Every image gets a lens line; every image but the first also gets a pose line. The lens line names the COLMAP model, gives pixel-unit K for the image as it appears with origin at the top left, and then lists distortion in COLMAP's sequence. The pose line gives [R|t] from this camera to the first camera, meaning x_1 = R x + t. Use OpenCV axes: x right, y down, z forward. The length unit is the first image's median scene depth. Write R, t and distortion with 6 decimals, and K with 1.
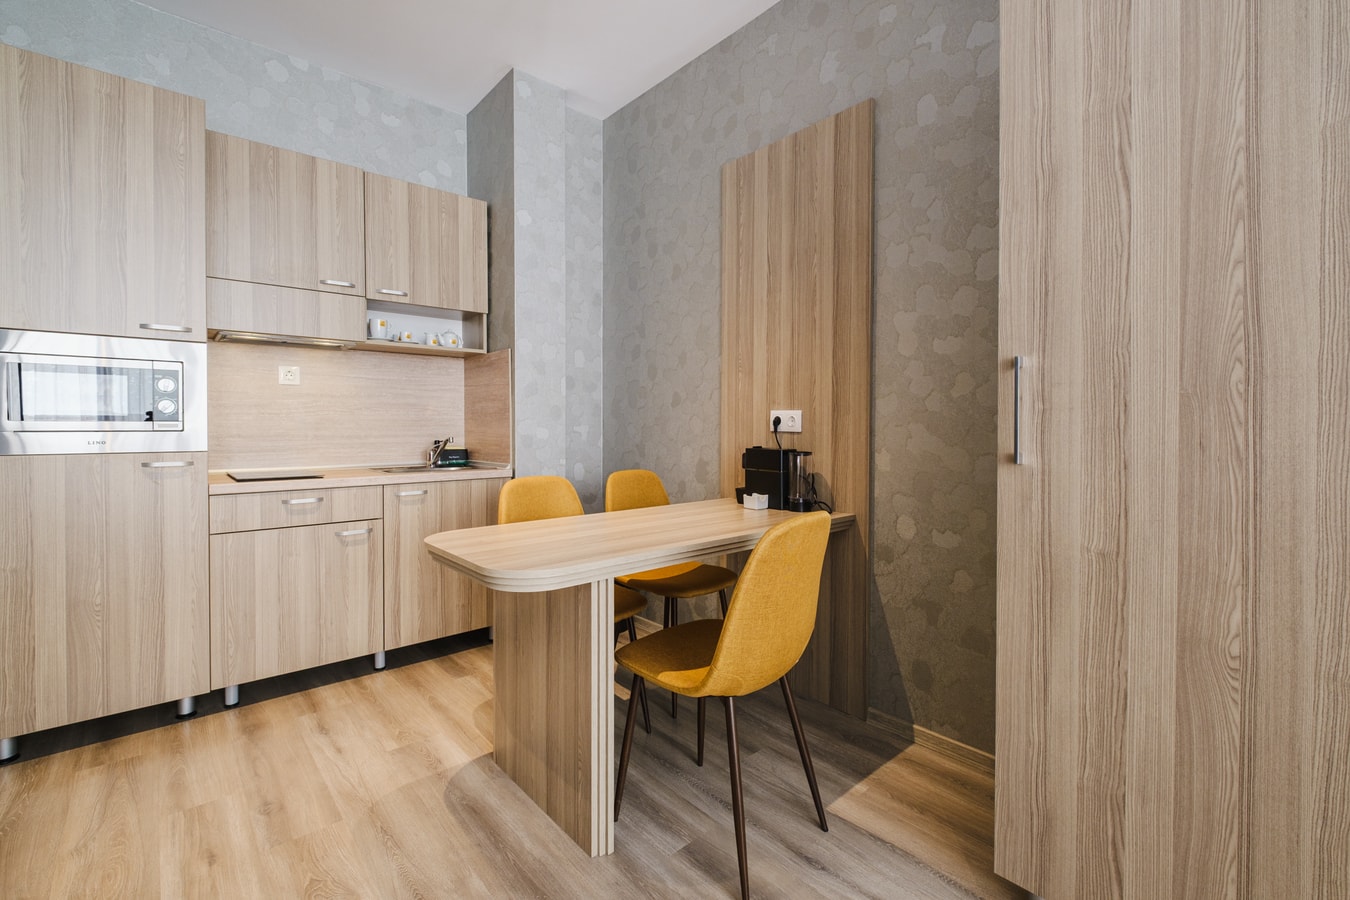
lens RADIAL K [[593.4, 0, 655.1], [0, 593.4, 435.1], [0, 0, 1]] dist [-0.003240, -0.003711]
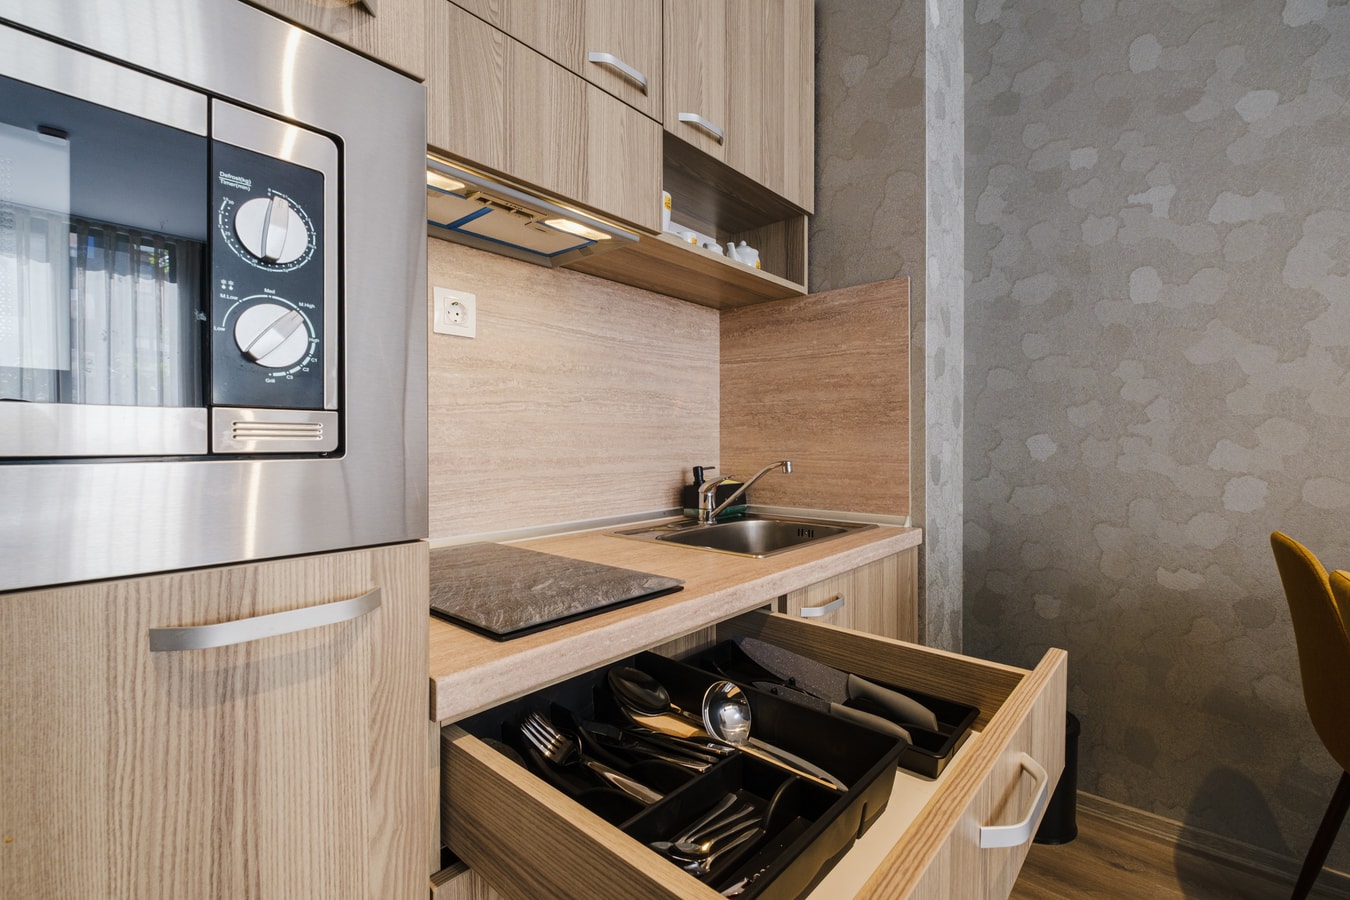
lens RADIAL K [[593.4, 0, 661.8], [0, 593.4, 448.6], [0, 0, 1]] dist [-0.003240, -0.003711]
pose [[0.988948, -0.000985, 0.148257, -0.667796], [0.001187, 0.999998, -0.001276, -0.008435], [-0.148255, 0.001438, 0.988948, 0.717566]]
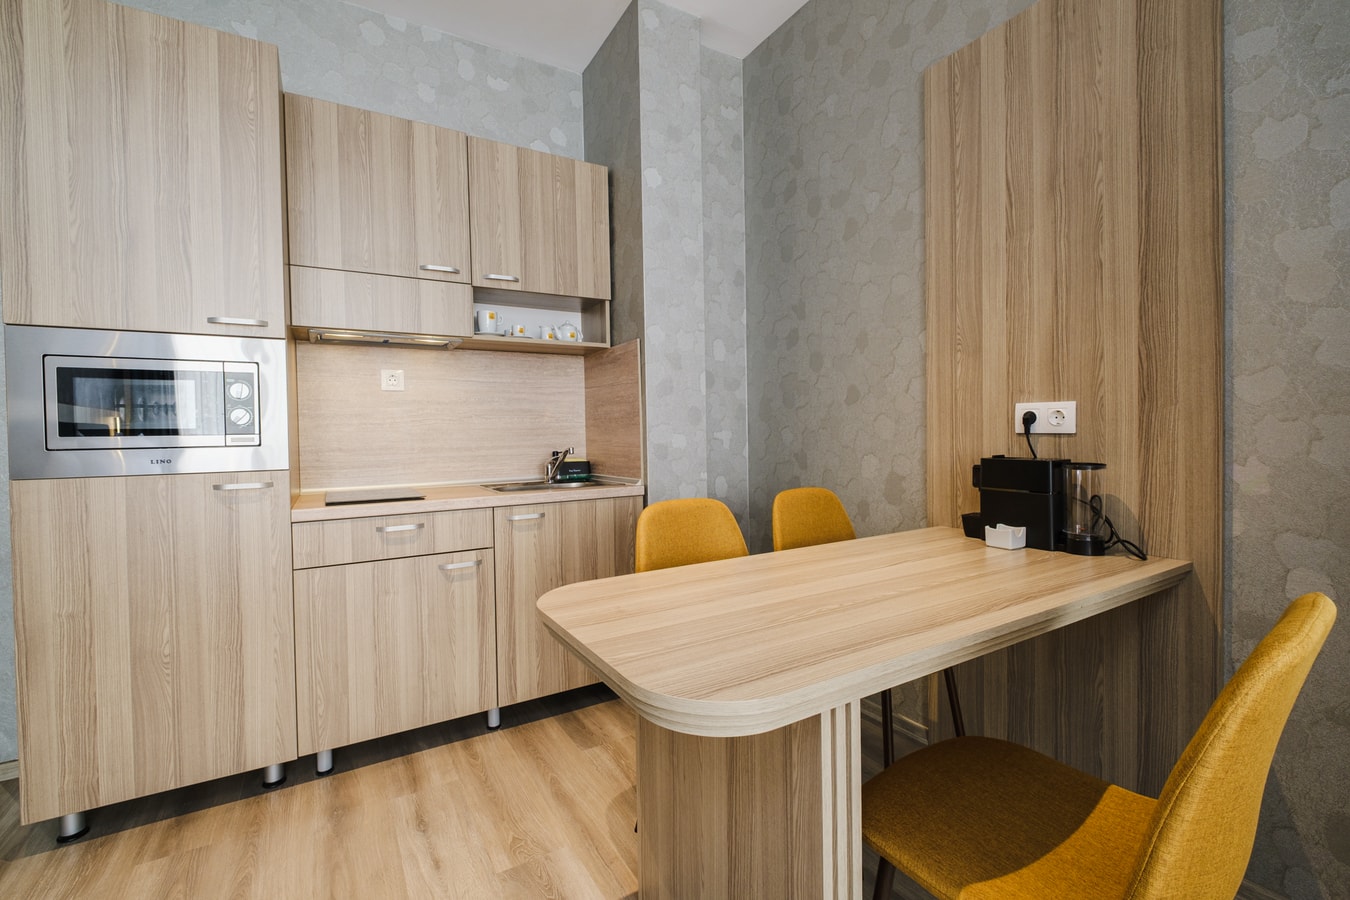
lens RADIAL K [[593.4, 0, 688.8], [0, 593.4, 445.9], [0, 0, 1]] dist [-0.003240, -0.003711]
pose [[0.990836, -0.015175, -0.134219, -0.084162], [0.016173, 0.999849, 0.006350, -0.002239], [0.134102, -0.008463, 0.990931, 0.240197]]
